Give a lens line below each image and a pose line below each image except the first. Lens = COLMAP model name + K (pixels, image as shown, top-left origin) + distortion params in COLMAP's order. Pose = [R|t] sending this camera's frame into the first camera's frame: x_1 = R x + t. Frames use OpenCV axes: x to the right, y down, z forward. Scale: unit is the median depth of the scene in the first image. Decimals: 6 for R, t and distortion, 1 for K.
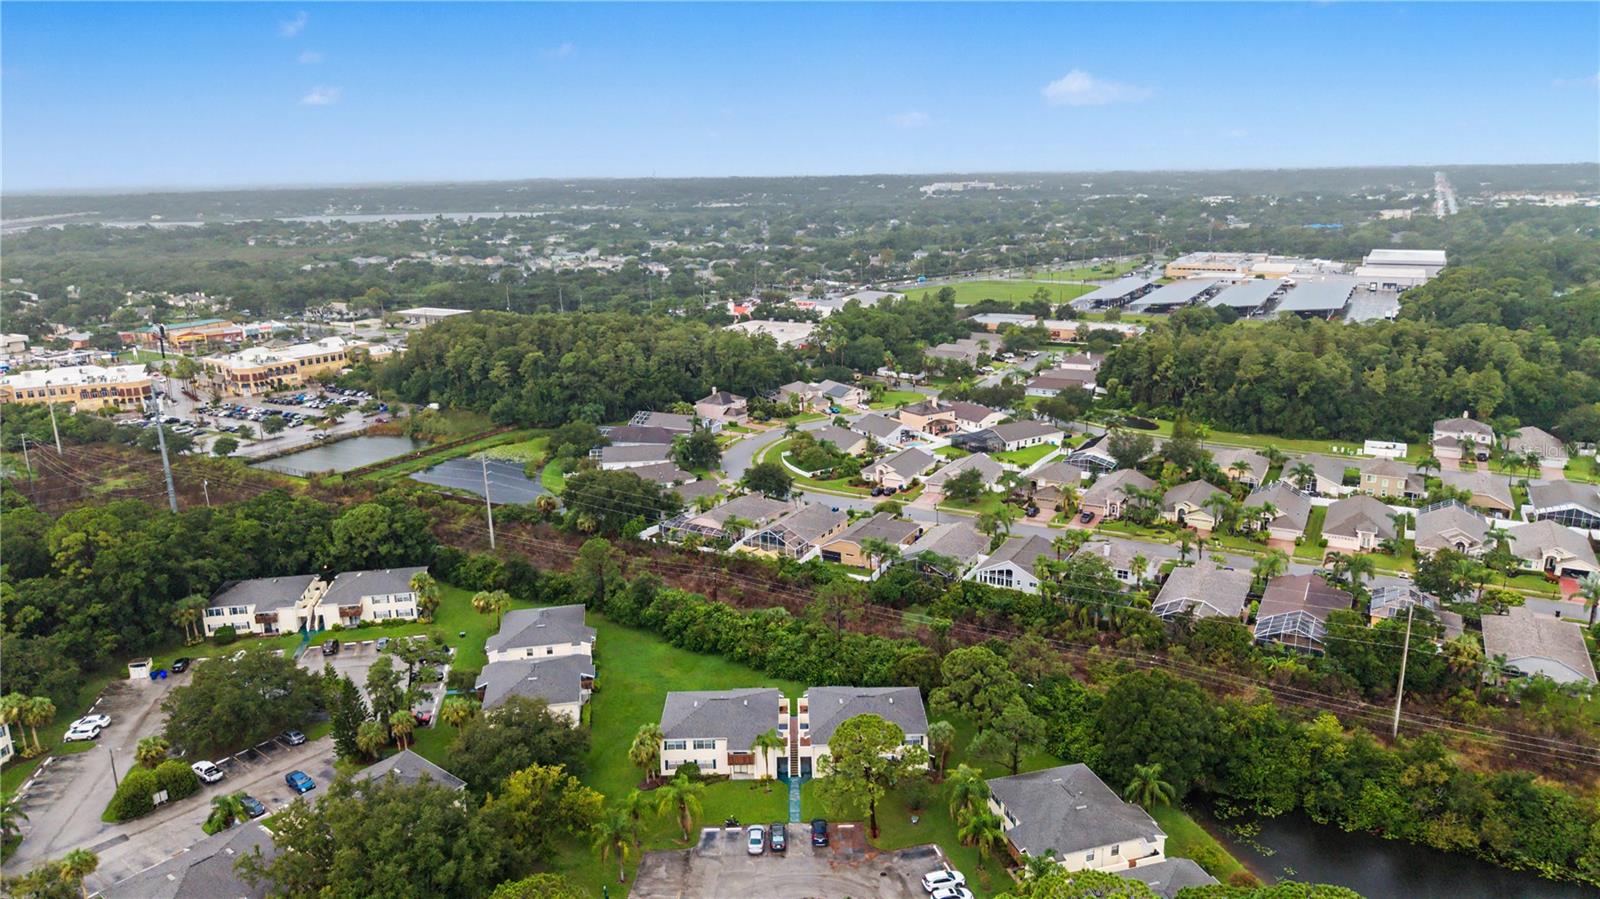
lens RADIAL K [[1059.4, 0, 804.3], [0, 1059.4, 451.9], [0, 0, 1]] dist [0.024015, -0.035831]
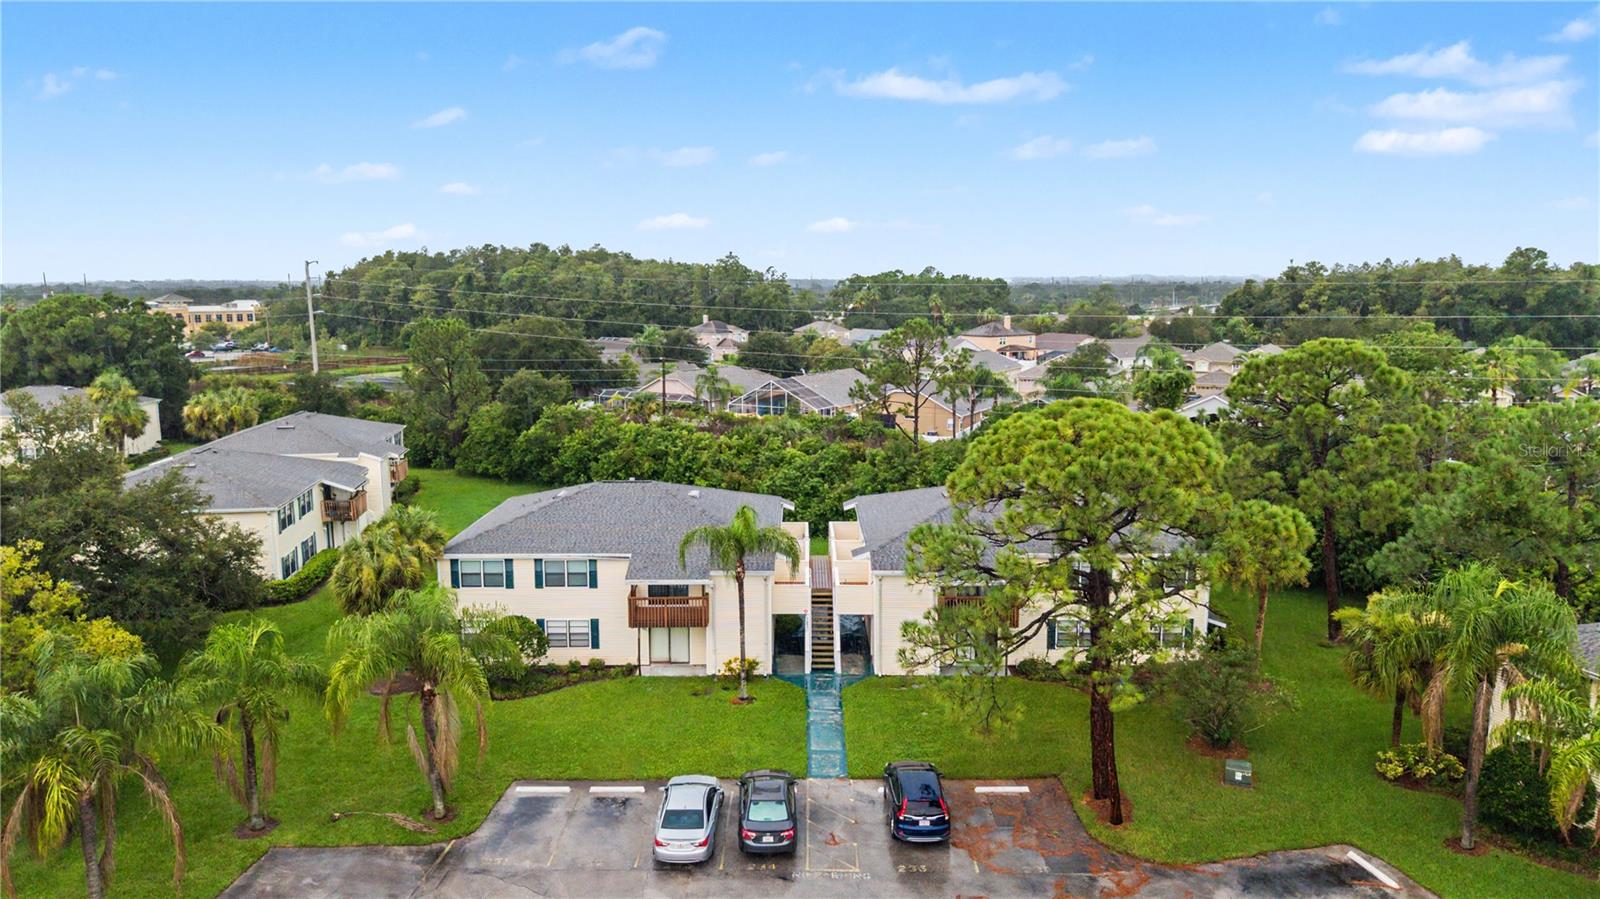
lens RADIAL K [[1059.4, 0, 805.0], [0, 1059.4, 456.4], [0, 0, 1]] dist [0.024015, -0.035831]
pose [[0.999809, 0.015673, -0.011671, -0.007020], [-0.016760, 0.994867, -0.099789, 0.156791], [0.010047, 0.099966, 0.994940, 0.376189]]
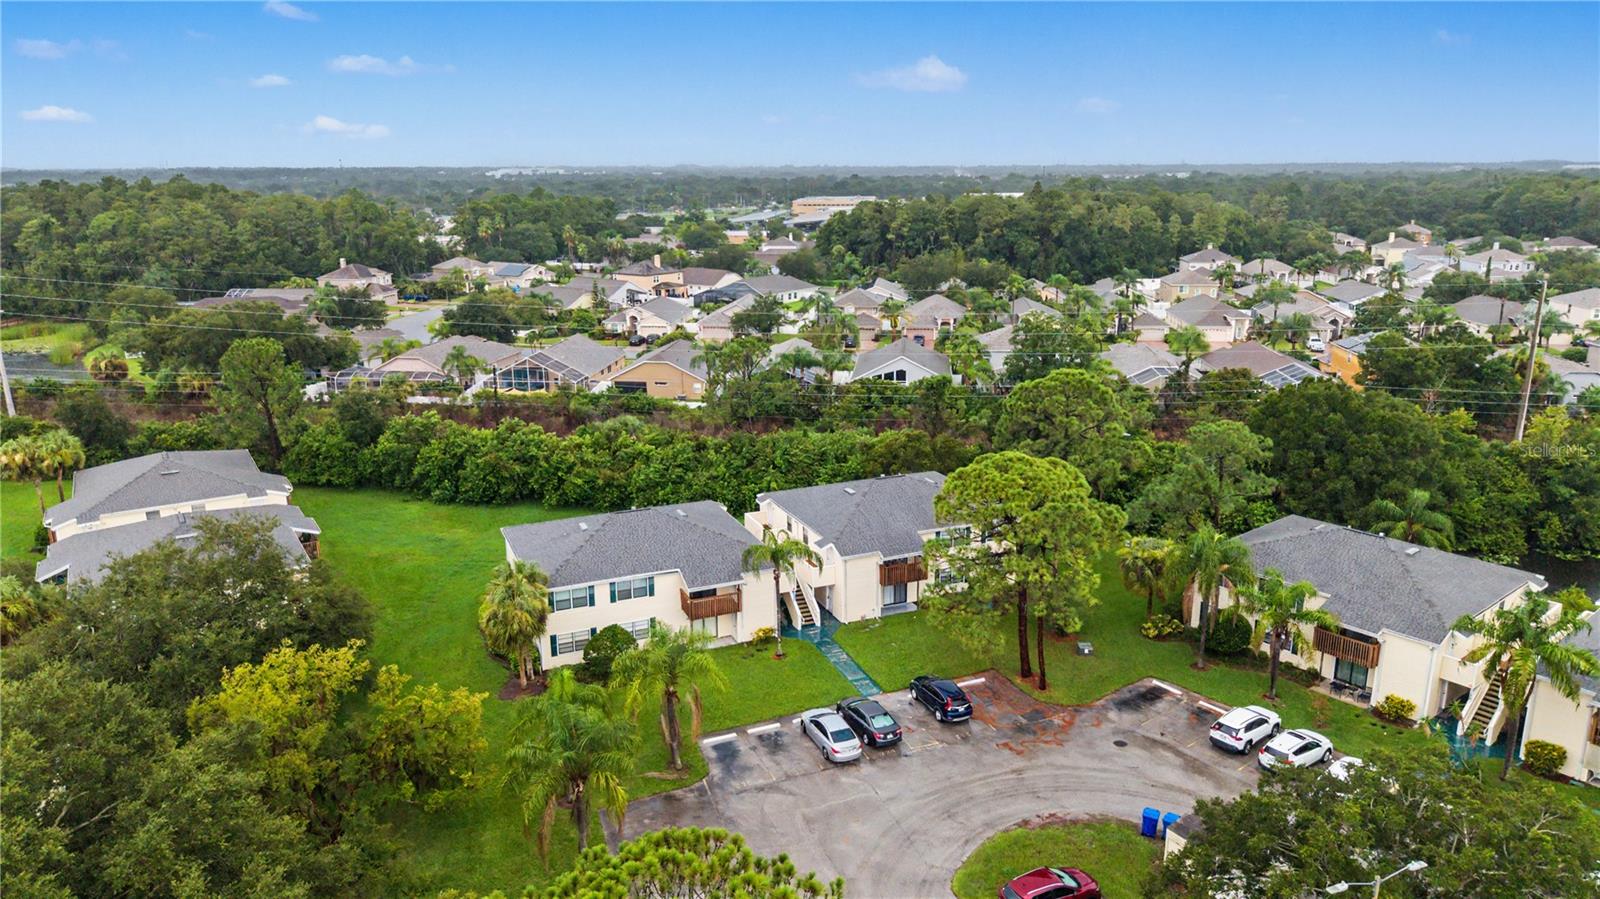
lens RADIAL K [[1059.4, 0, 802.4], [0, 1059.4, 451.6], [0, 0, 1]] dist [0.024015, -0.035831]
pose [[0.921635, -0.088031, 0.377940, -0.115201], [0.089880, 0.995871, 0.012784, 0.124112], [-0.377505, 0.022187, 0.925742, 0.303990]]
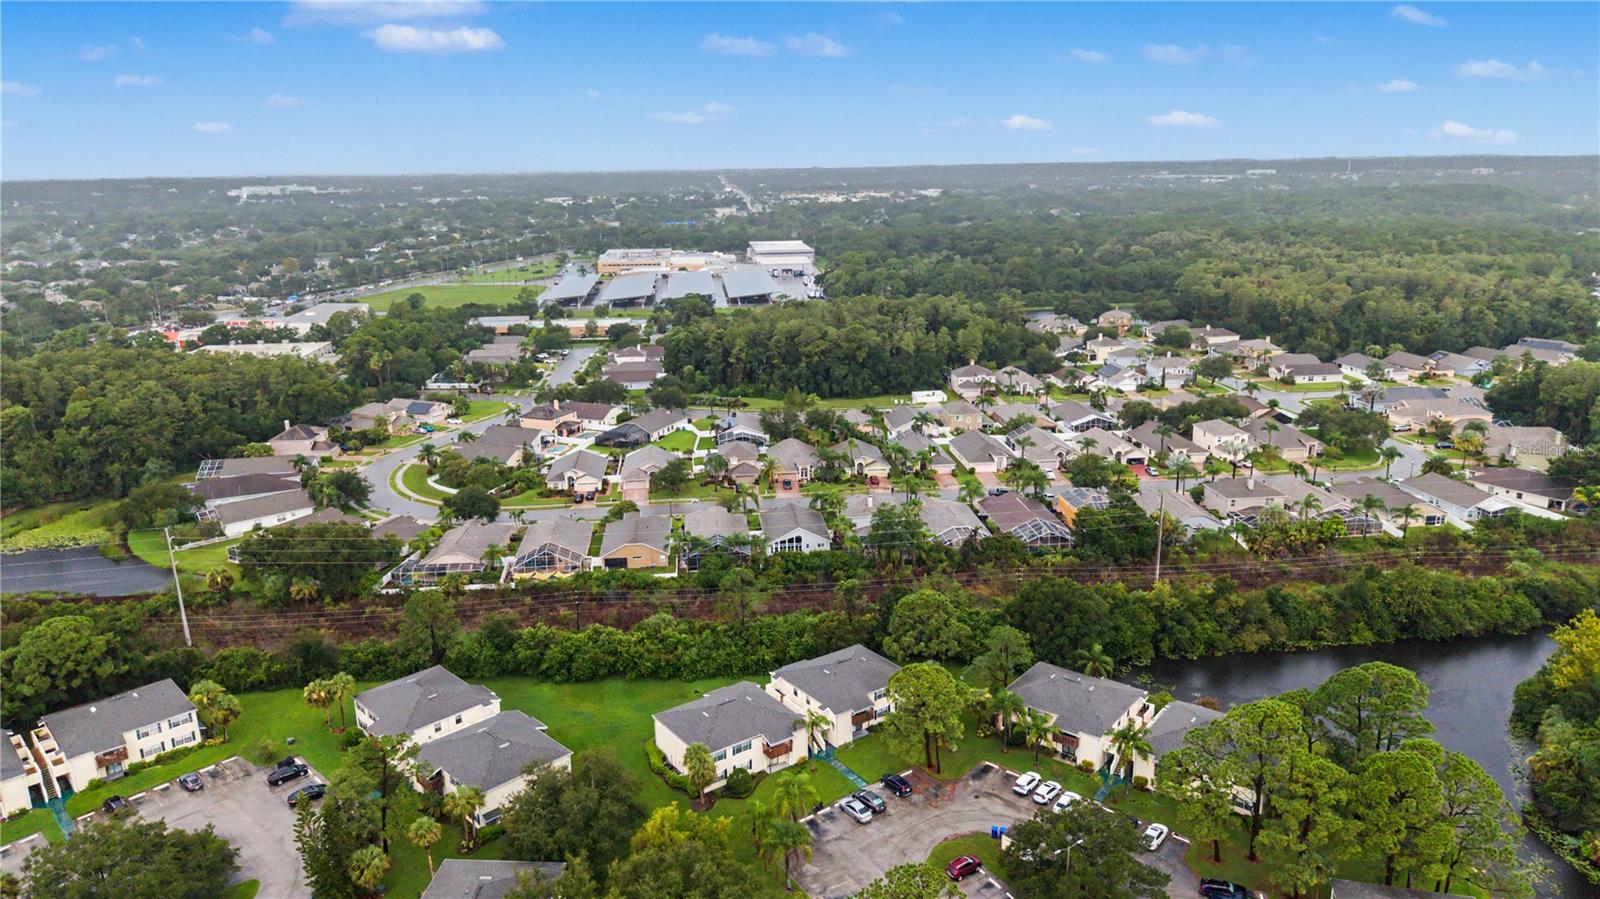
lens RADIAL K [[1059.4, 0, 800.0], [0, 1059.4, 447.9], [0, 0, 1]] dist [0.024015, -0.035831]
pose [[0.816789, -0.143993, 0.558678, -0.323624], [0.147698, 0.988272, 0.038781, -0.016378], [-0.557710, 0.050840, 0.828478, 0.082830]]
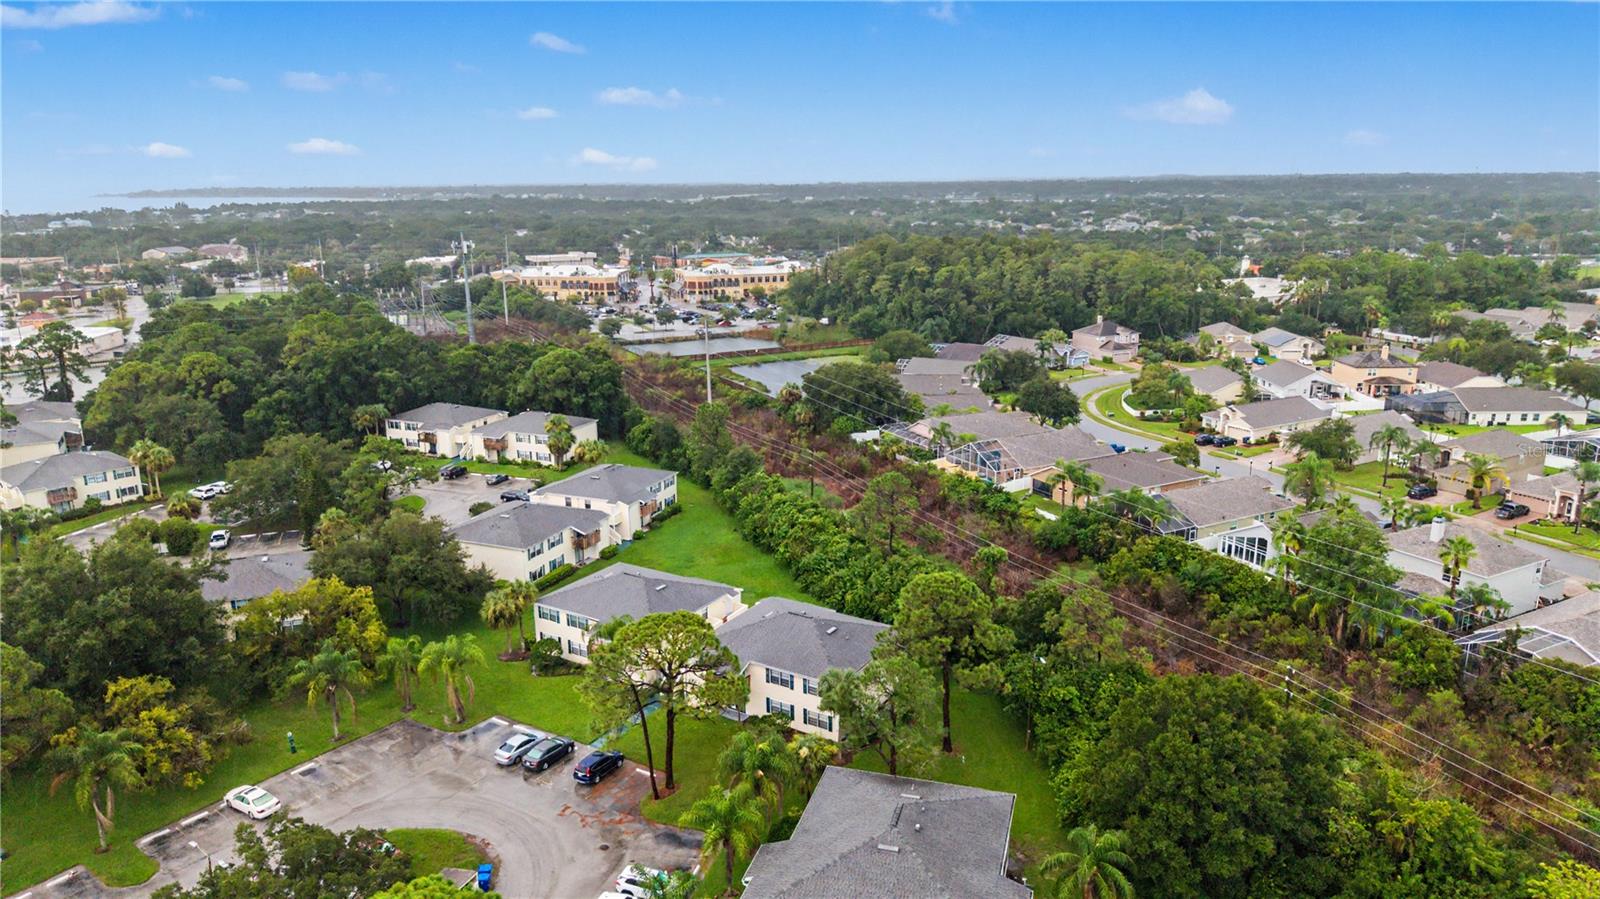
lens RADIAL K [[1059.4, 0, 795.6], [0, 1059.4, 456.2], [0, 0, 1]] dist [0.024015, -0.035831]
pose [[0.836380, 0.145099, -0.528597, 0.236510], [-0.143962, 0.988623, 0.043588, 0.061612], [0.528908, 0.039642, 0.847753, 0.258678]]
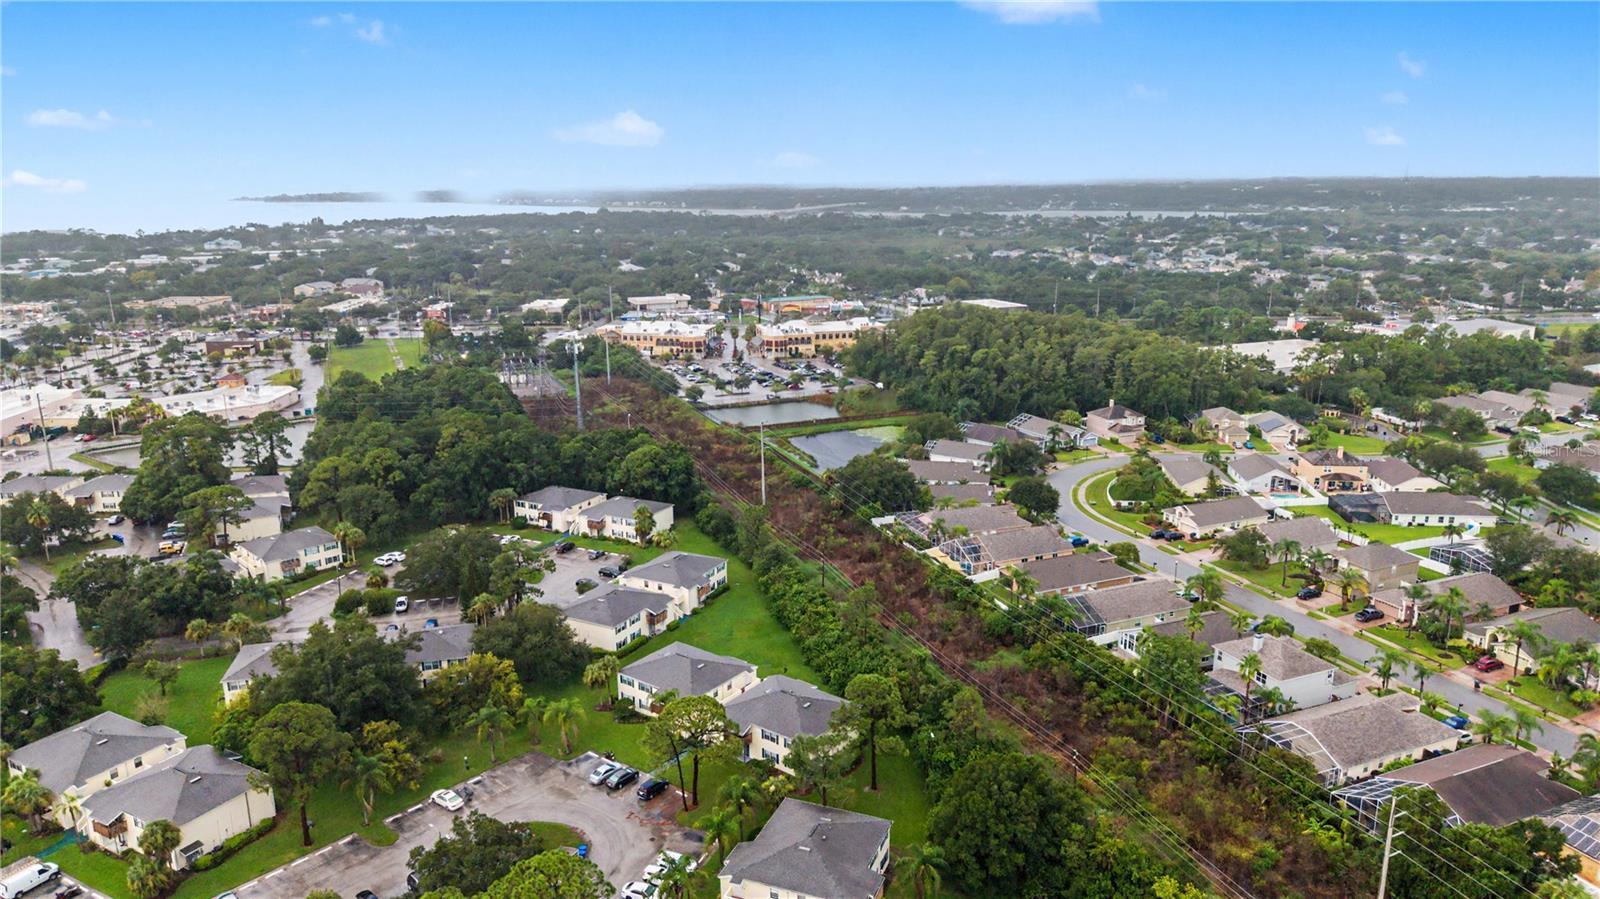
lens RADIAL K [[1059.4, 0, 794.0], [0, 1059.4, 451.2], [0, 0, 1]] dist [0.024015, -0.035831]
pose [[0.780989, 0.162075, -0.603148, 0.383028], [-0.161174, 0.985332, 0.056078, -0.033623], [0.603390, 0.053415, 0.795655, 0.110974]]
